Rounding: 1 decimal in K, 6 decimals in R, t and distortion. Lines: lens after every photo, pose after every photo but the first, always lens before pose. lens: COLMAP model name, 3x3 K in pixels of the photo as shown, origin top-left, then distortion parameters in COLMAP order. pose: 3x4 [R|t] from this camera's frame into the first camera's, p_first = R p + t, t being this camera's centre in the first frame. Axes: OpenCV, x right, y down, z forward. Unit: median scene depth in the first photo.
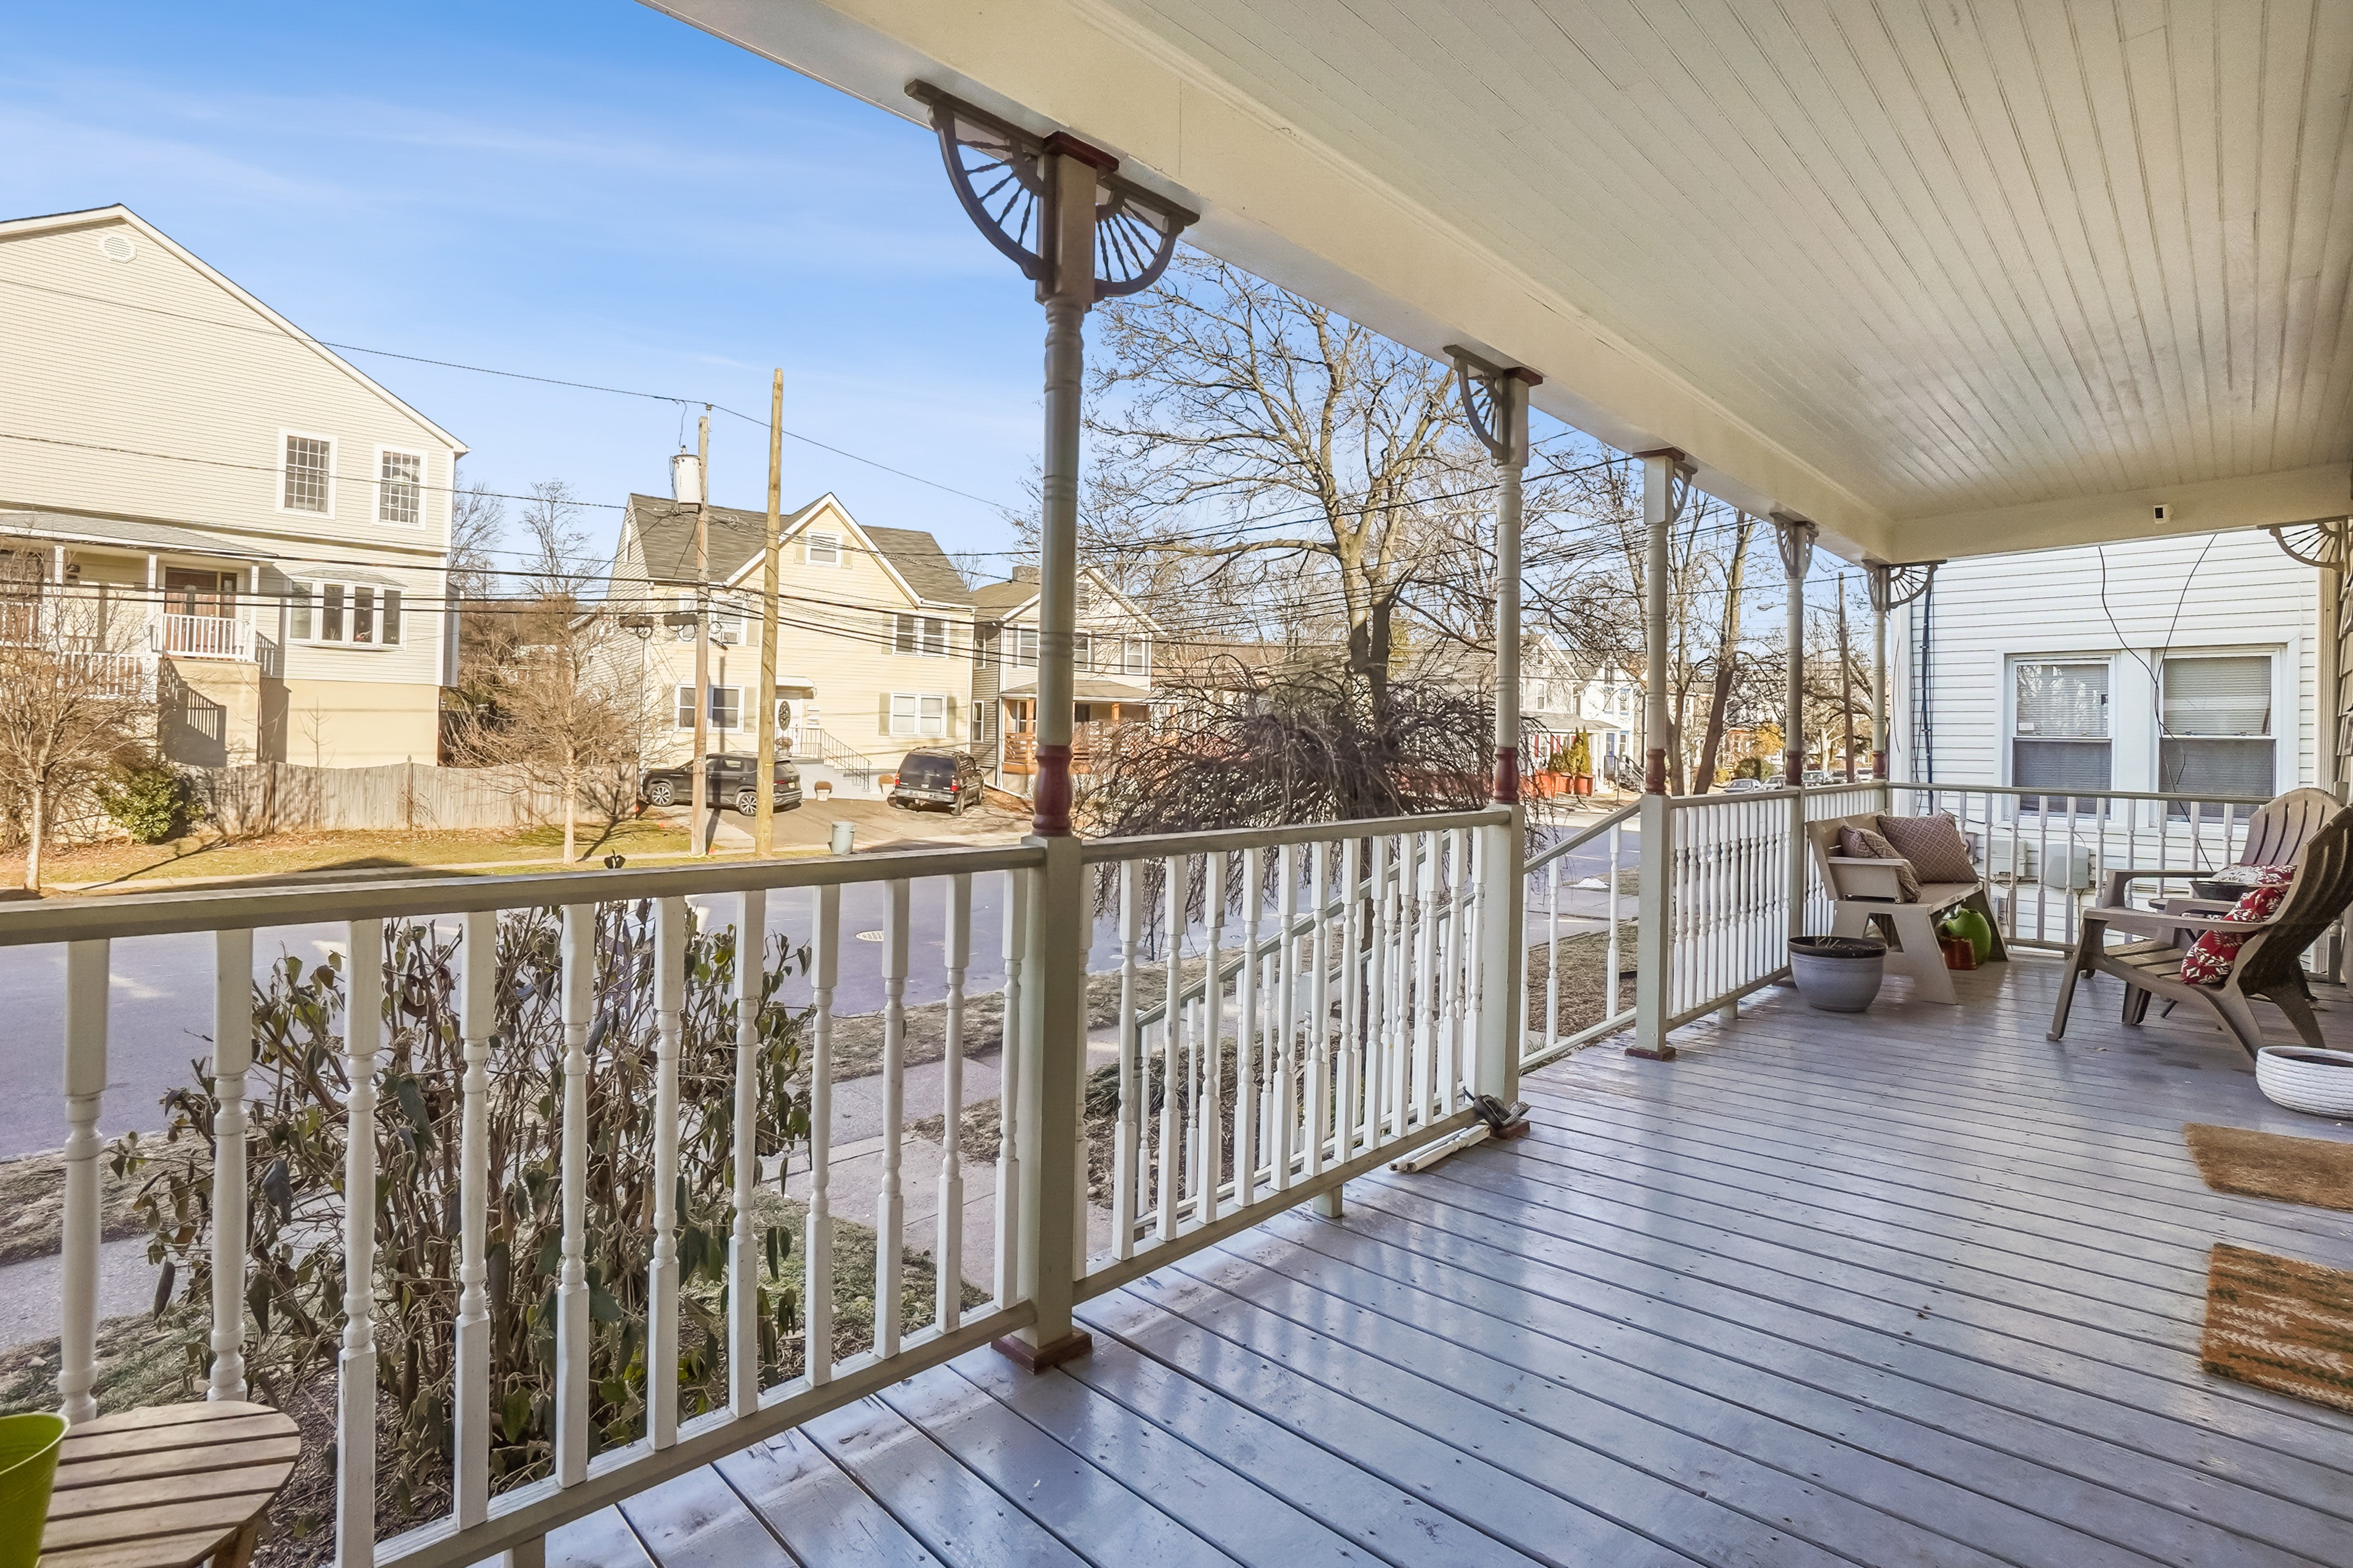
lens RADIAL K [[1146.8, 0, 1176.9], [0, 1146.8, 745.0], [0, 0, 1]] dist [-0.000221, 0.000589]
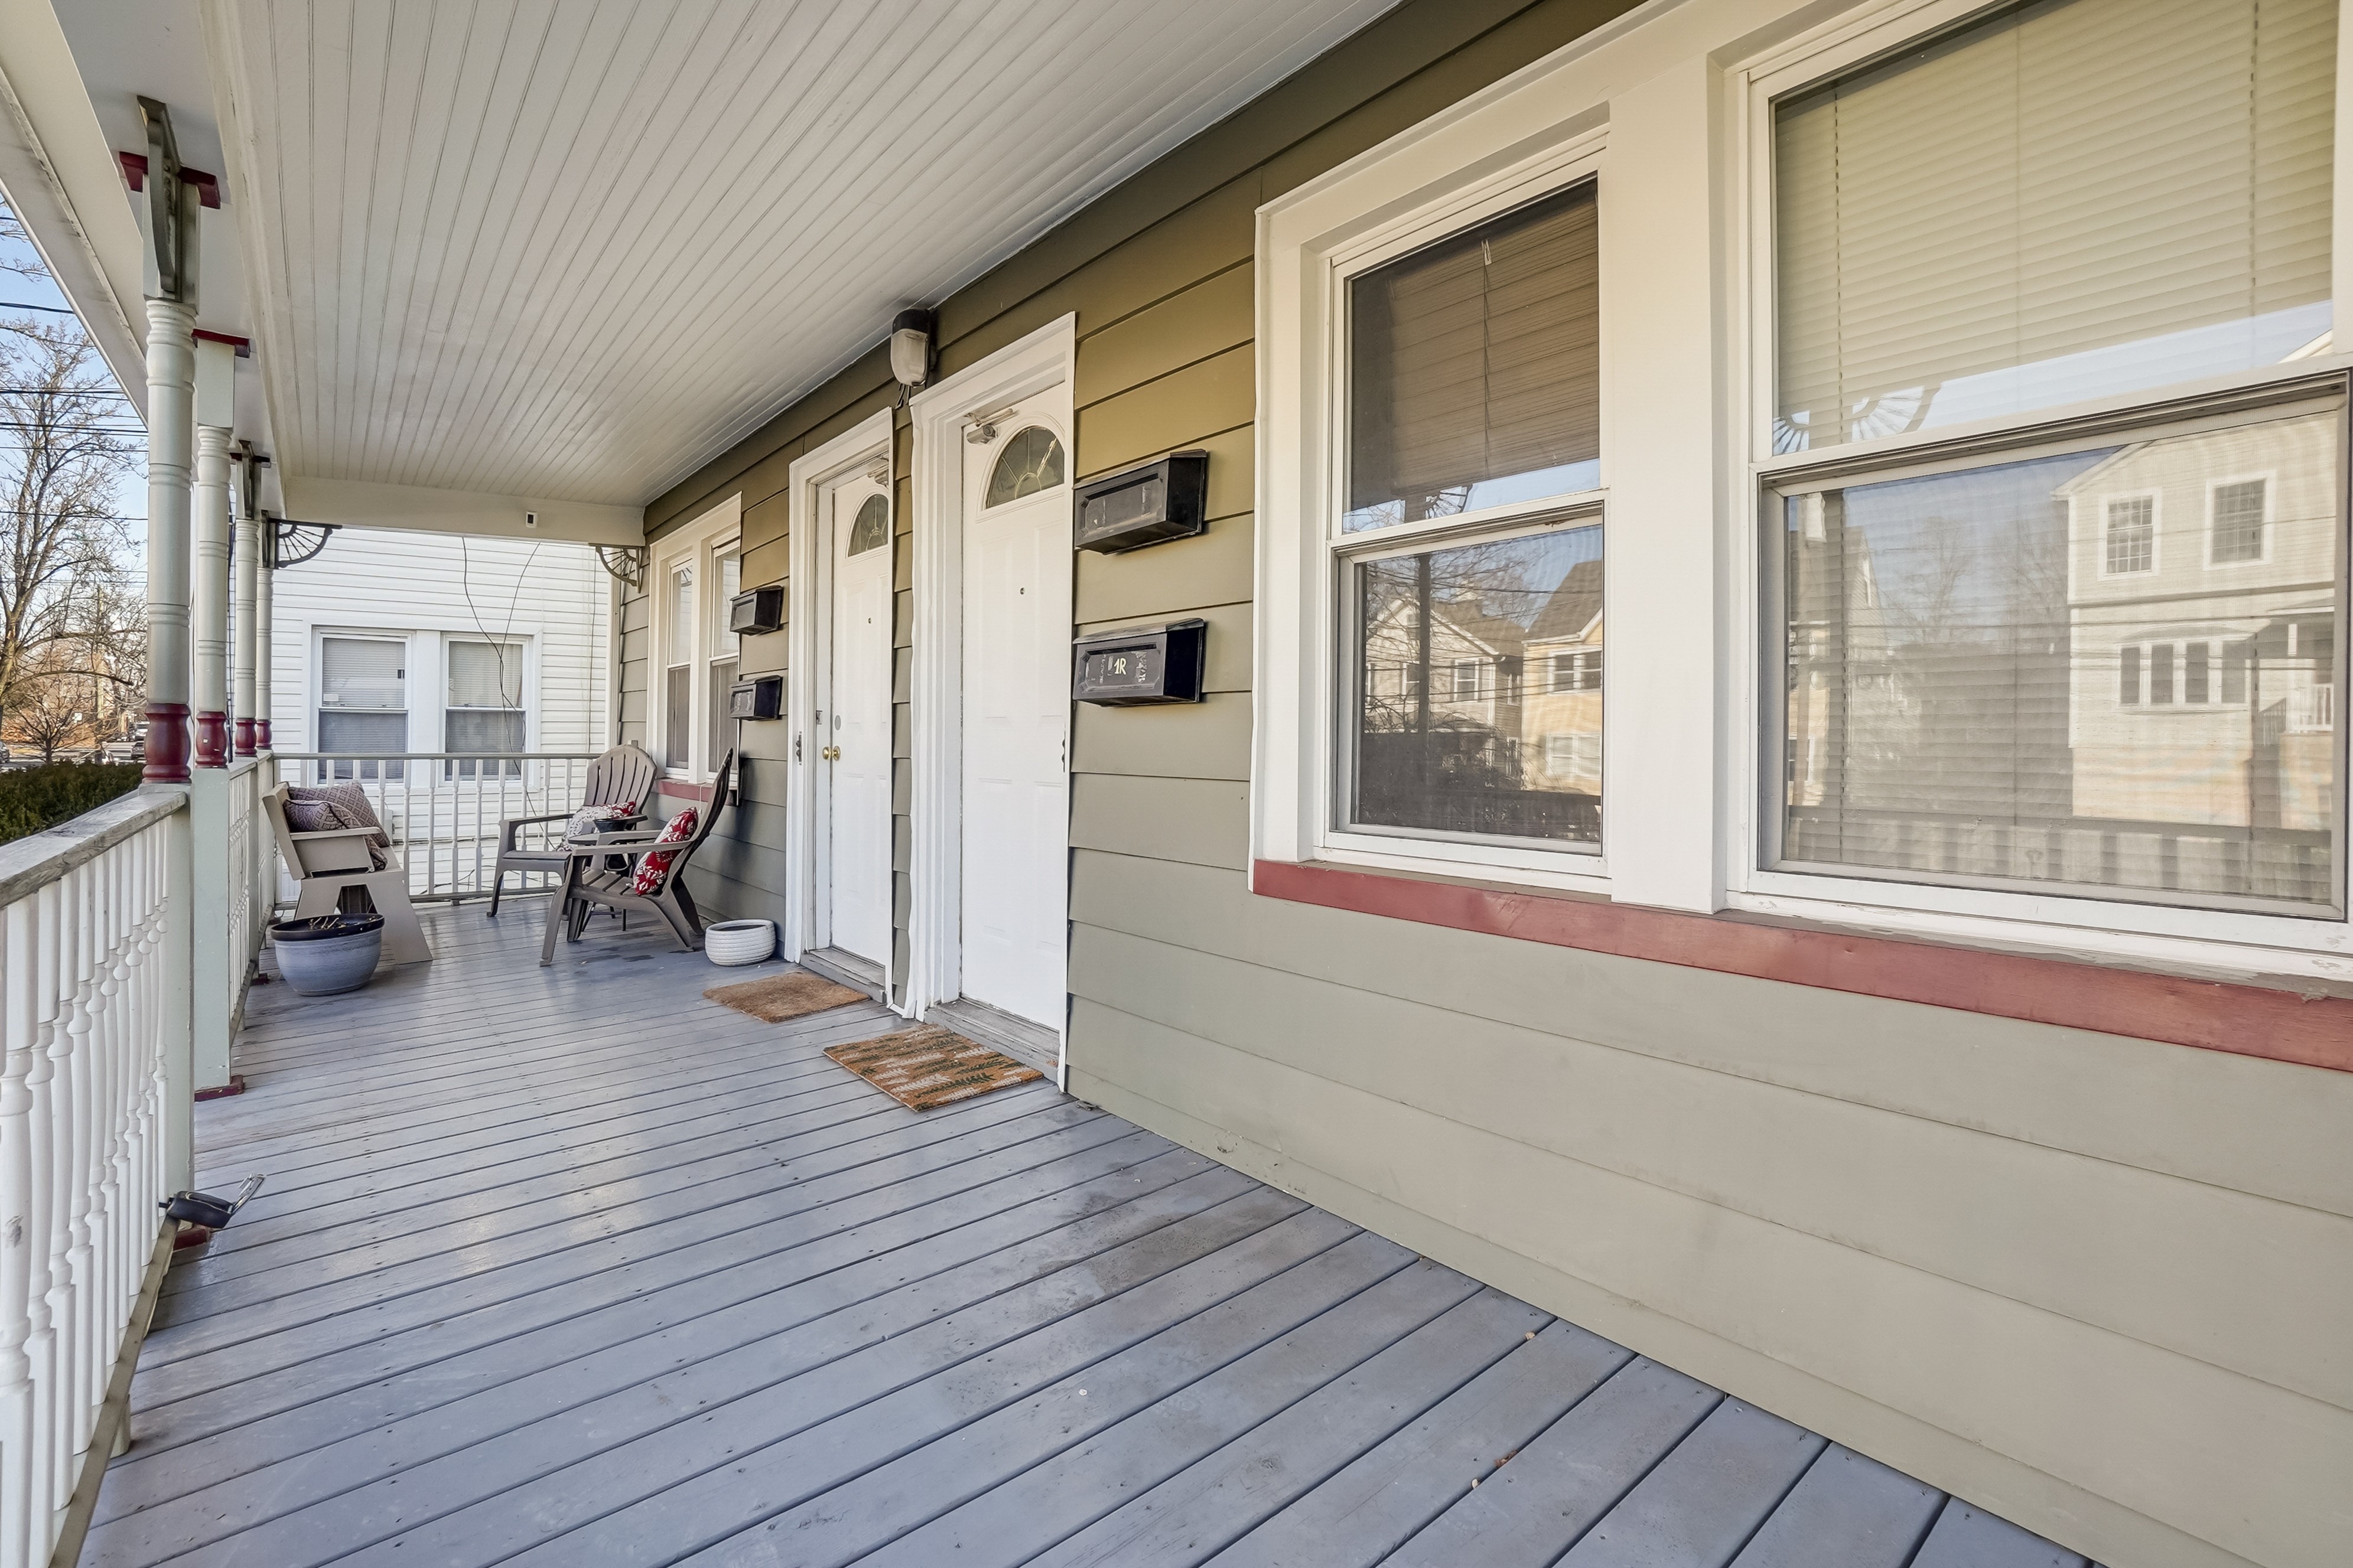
lens RADIAL K [[1062.6, 0, 1183.9], [0, 1062.6, 793.3], [0, 0, 1]] dist [-0.003764, -0.000235]
pose [[0.131681, -0.071222, 0.988730, -0.171520], [0.002944, 0.997439, 0.071457, 0.006457], [-0.991288, -0.006499, 0.131553, 0.178366]]
